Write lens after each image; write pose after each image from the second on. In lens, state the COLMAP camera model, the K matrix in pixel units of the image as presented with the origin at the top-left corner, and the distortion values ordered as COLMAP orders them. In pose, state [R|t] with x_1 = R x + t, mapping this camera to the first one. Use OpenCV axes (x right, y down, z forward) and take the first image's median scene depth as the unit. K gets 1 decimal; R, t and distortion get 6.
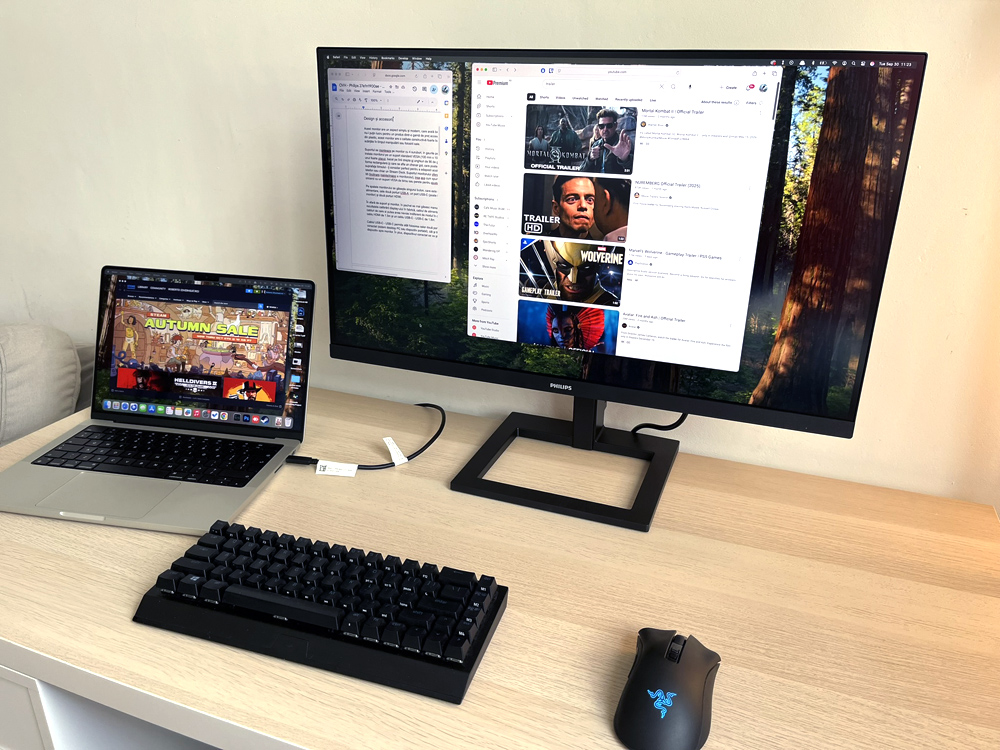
lens RADIAL K [[774.6, 0, 492.3], [0, 774.6, 373.7], [0, 0, 1]] dist [0.034860, -0.073218]
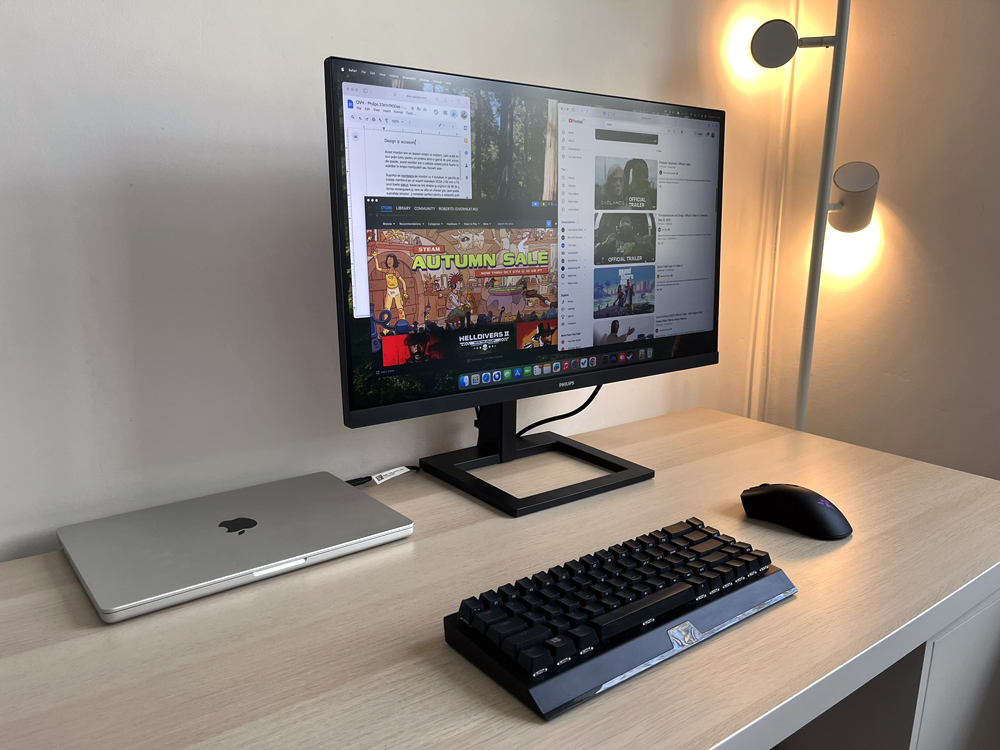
lens RADIAL K [[774.6, 0, 498.5], [0, 774.6, 379.9], [0, 0, 1]] dist [0.034860, -0.073218]
pose [[0.523872, -0.191212, 0.830058, -0.915941], [0.310538, 0.950285, 0.022919, -0.046620], [-0.793174, 0.245758, 0.557206, 0.474661]]
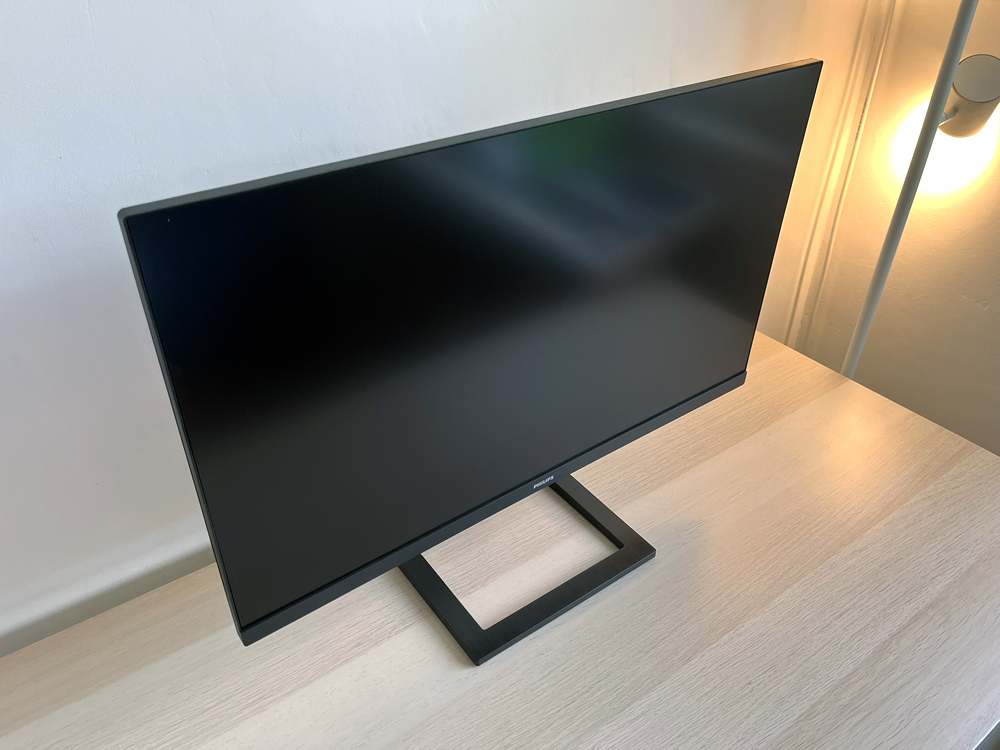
lens RADIAL K [[774.6, 0, 500.5], [0, 774.6, 374.2], [0, 0, 1]] dist [0.034860, -0.073218]
pose [[0.542609, -0.487576, 0.683992, -0.627944], [0.308539, 0.873059, 0.377587, -0.435966], [-0.781268, 0.006156, 0.624166, 0.510194]]
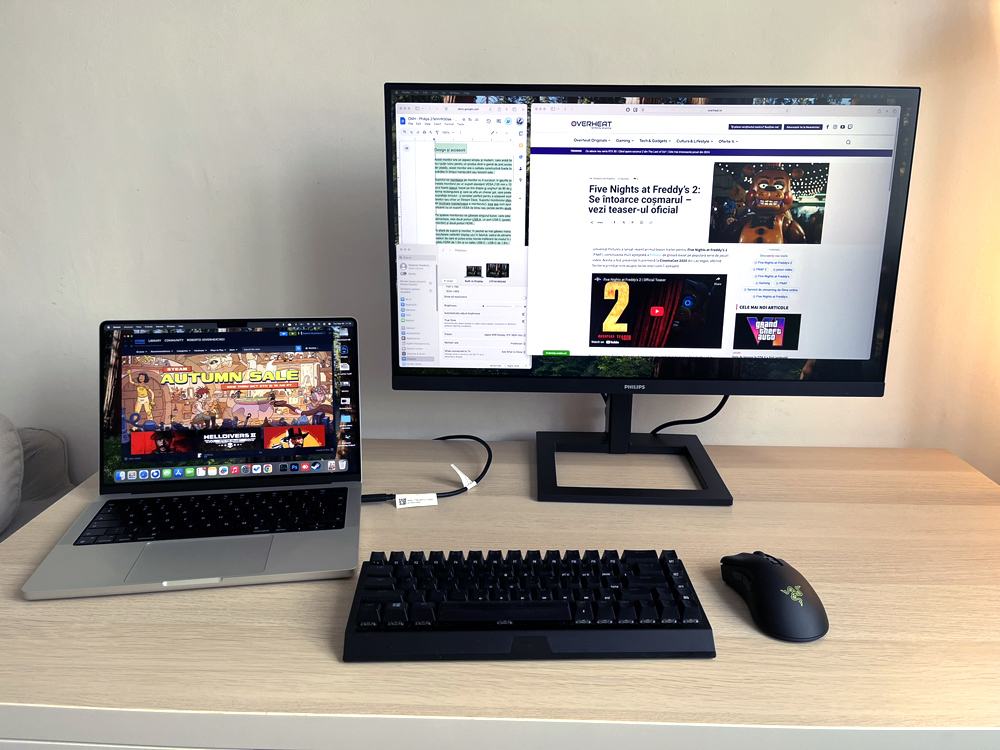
lens RADIAL K [[774.6, 0, 499.4], [0, 774.6, 374.9], [0, 0, 1]] dist [0.034860, -0.073218]
pose [[0.942884, -0.095773, 0.319058, -0.454624], [0.126639, 0.988925, -0.077398, 0.062491], [-0.308112, 0.113382, 0.944569, 0.025317]]
